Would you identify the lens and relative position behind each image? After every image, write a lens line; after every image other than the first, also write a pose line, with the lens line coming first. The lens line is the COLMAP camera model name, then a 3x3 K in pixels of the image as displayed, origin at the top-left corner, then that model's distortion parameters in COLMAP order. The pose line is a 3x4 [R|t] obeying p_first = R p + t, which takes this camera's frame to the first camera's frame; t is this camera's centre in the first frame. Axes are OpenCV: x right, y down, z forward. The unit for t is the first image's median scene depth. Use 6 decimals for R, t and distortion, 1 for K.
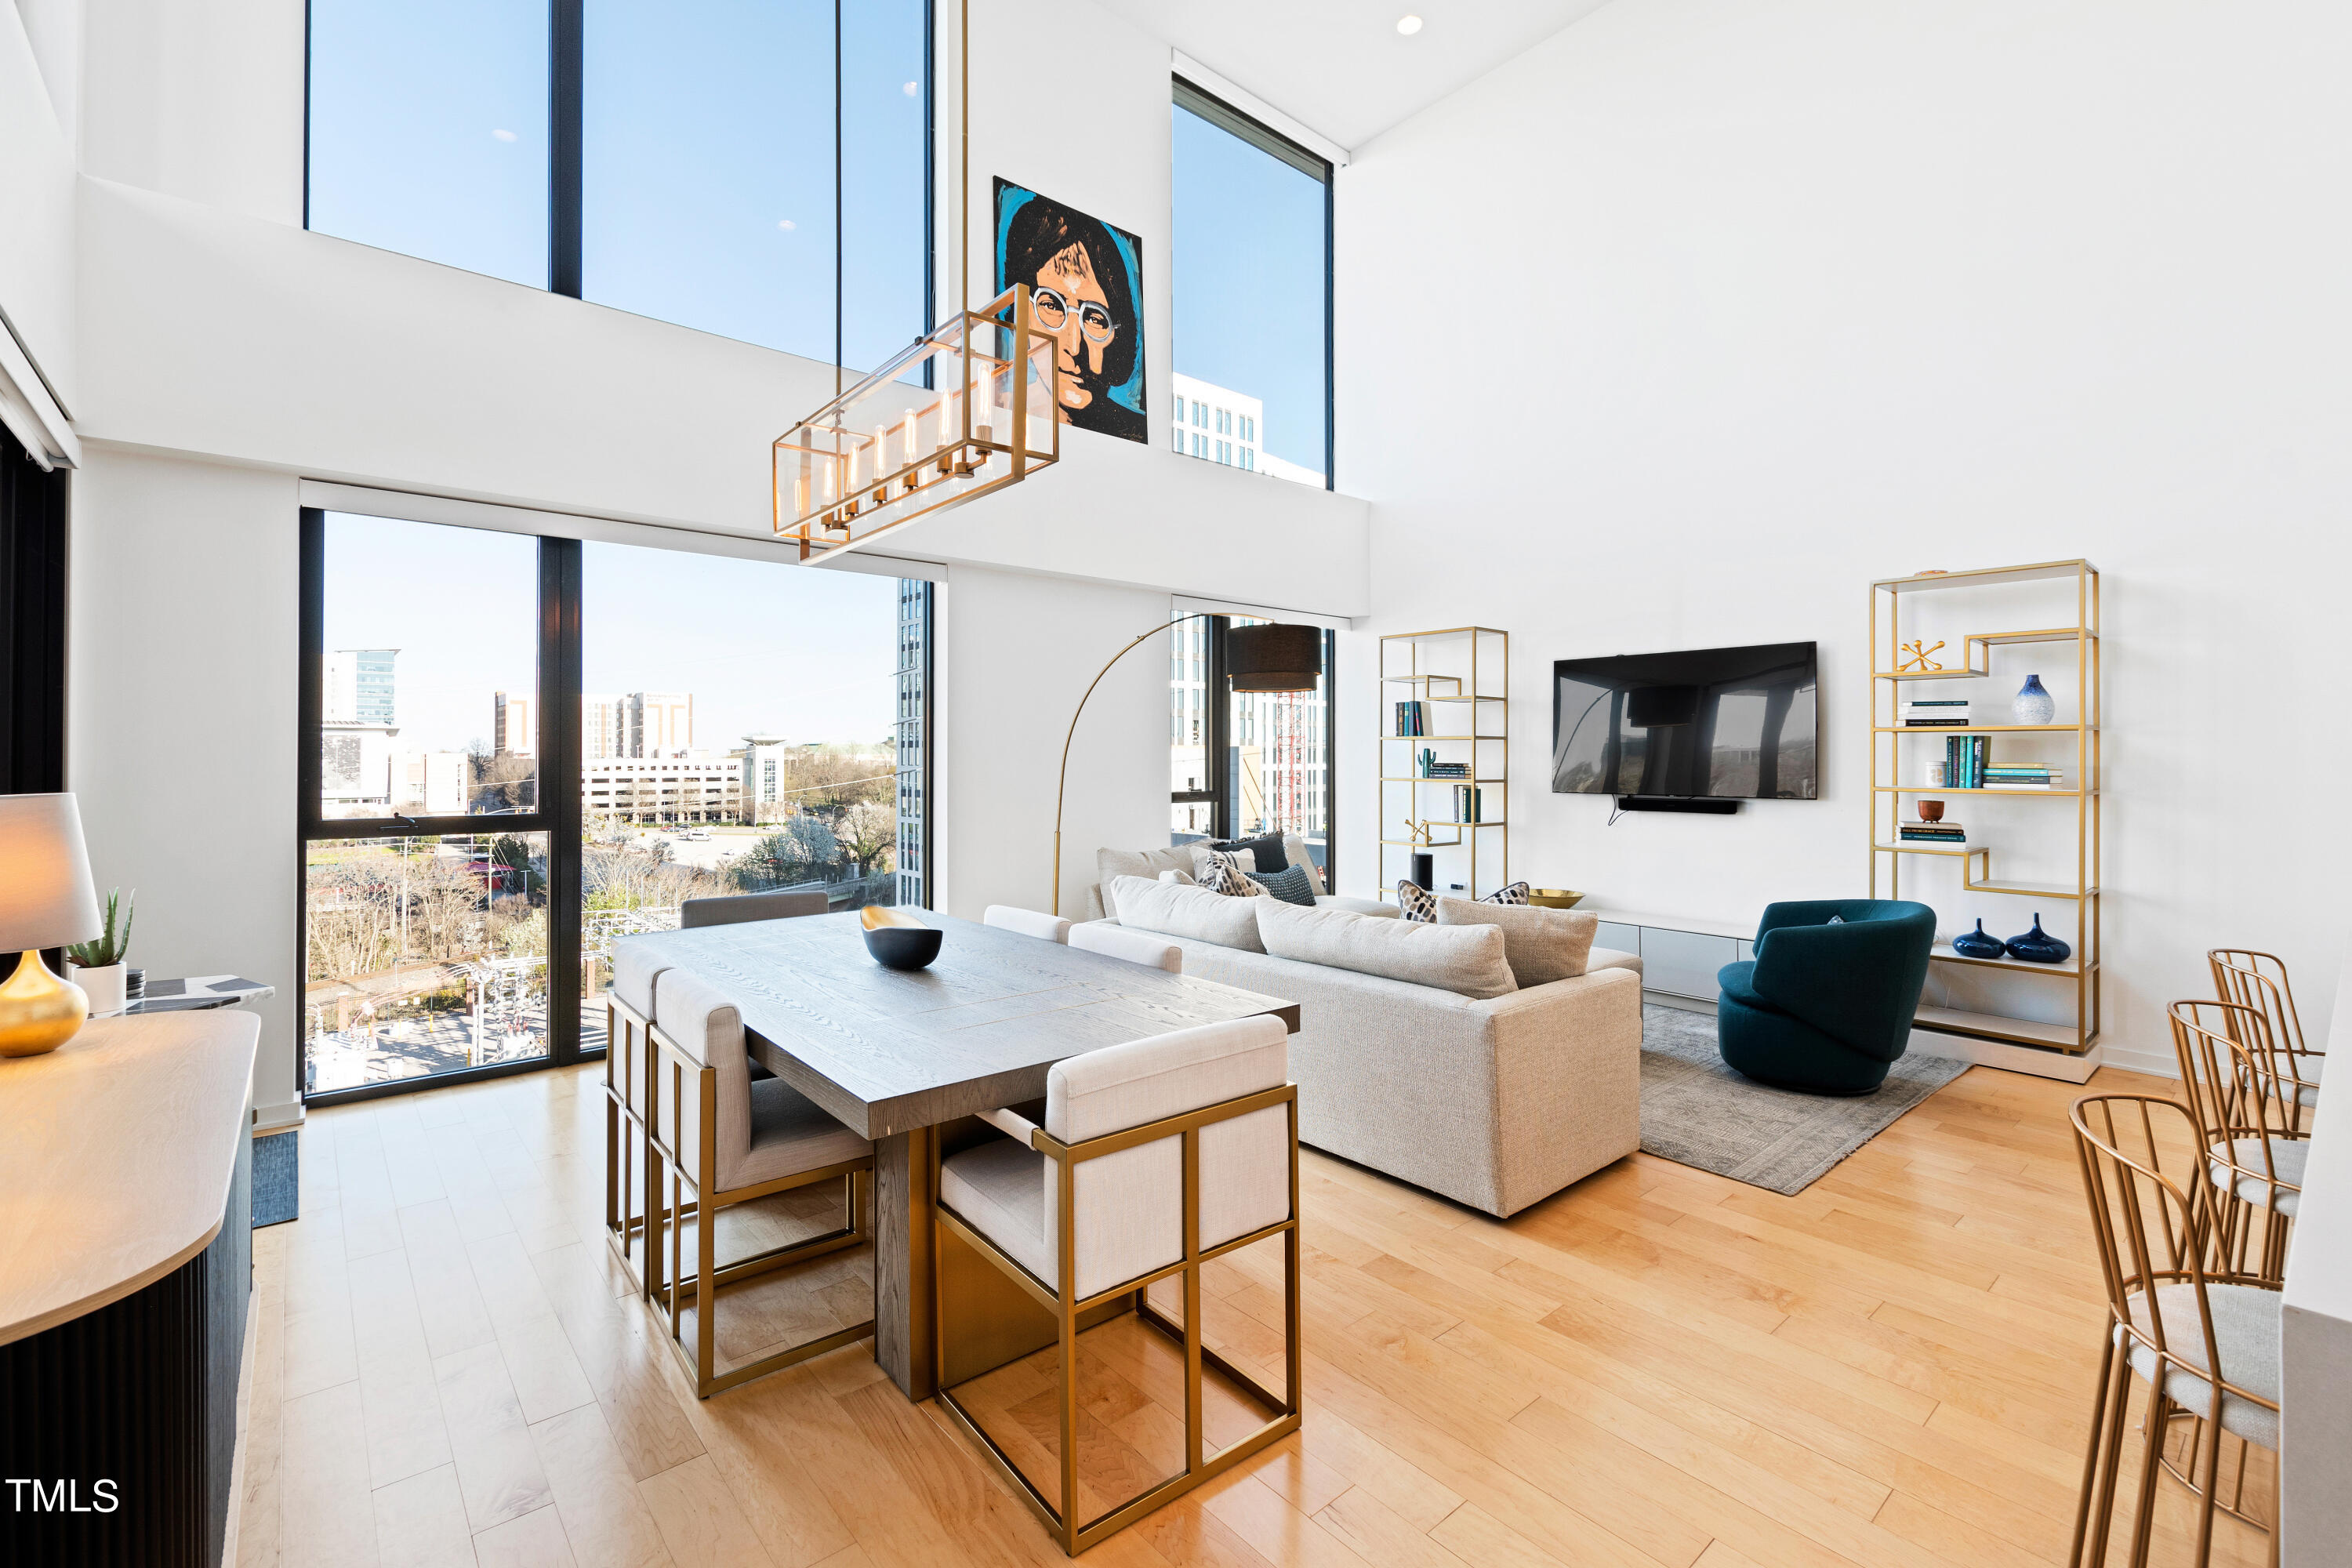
lens RADIAL K [[1029.8, 0, 1170.5], [0, 1029.8, 747.6], [0, 0, 1]] dist [0.001789, 0.000223]
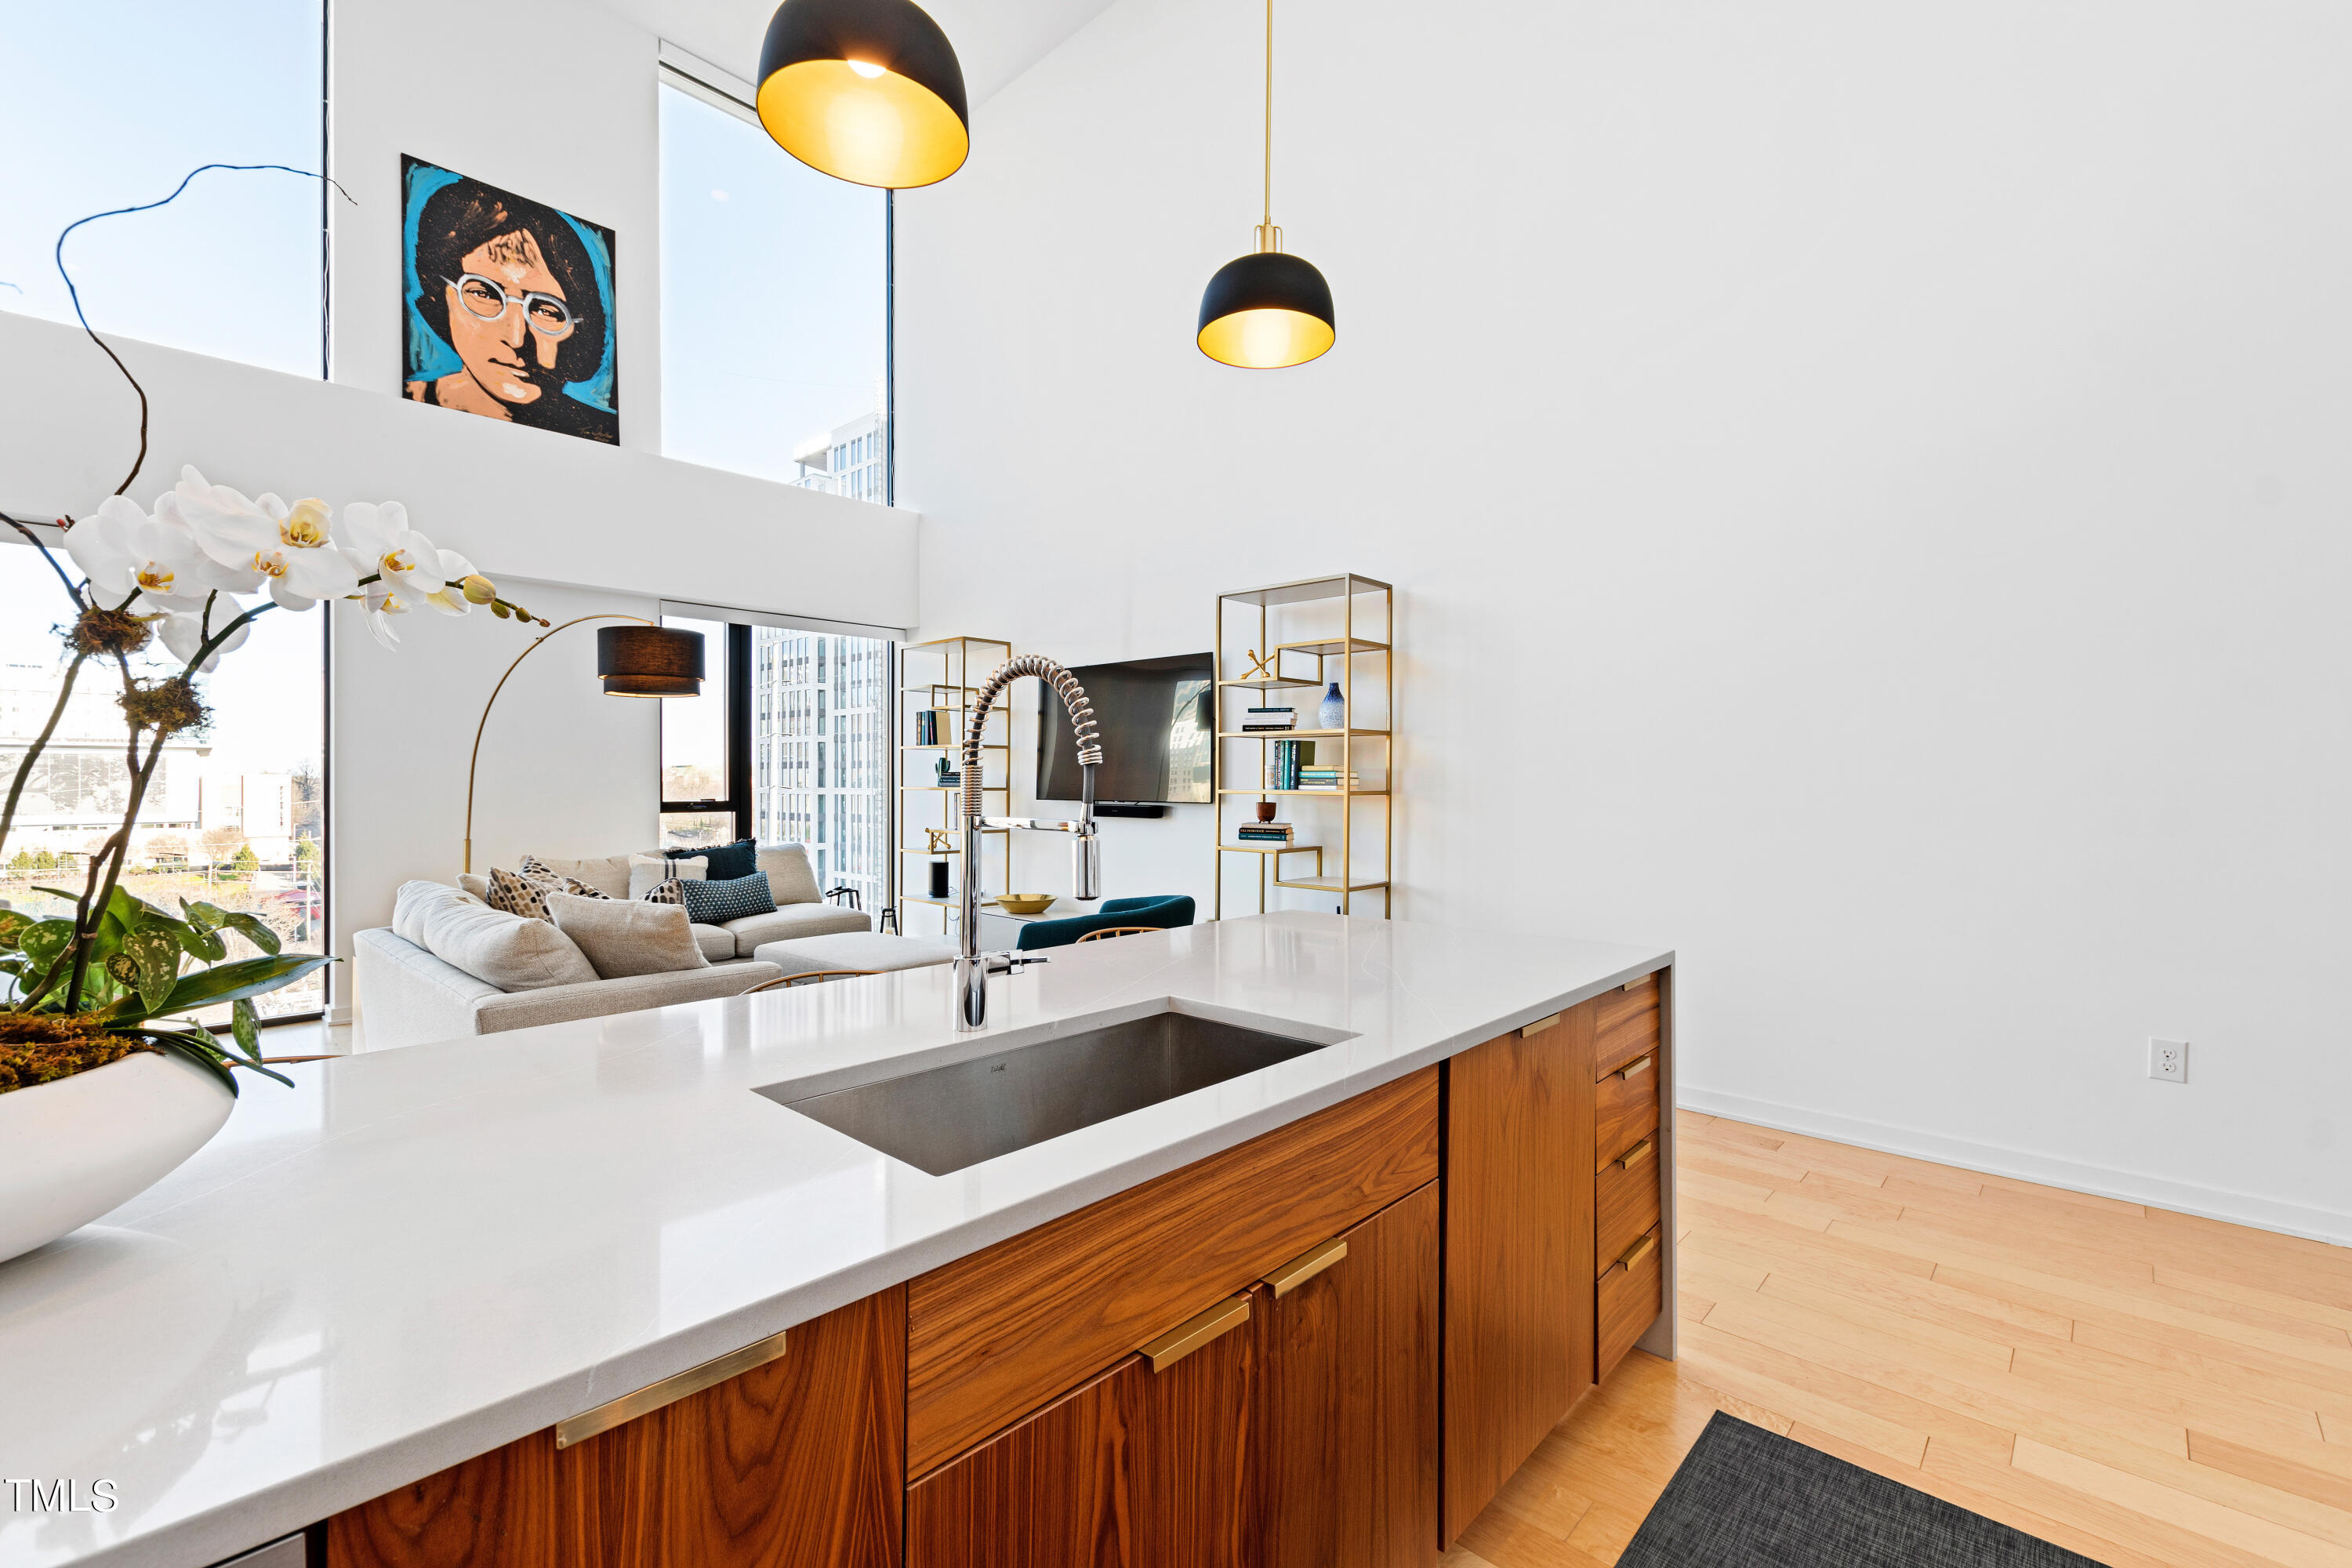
lens RADIAL K [[1011.6, 0, 1176.0], [0, 1011.6, 784.0], [0, 0, 1]] dist [0.001539, -0.004152]
pose [[0.993720, -0.000832, 0.111889, 0.399209], [-0.000807, 0.999893, 0.014600, 0.013395], [-0.111889, -0.014598, 0.993613, -0.015546]]
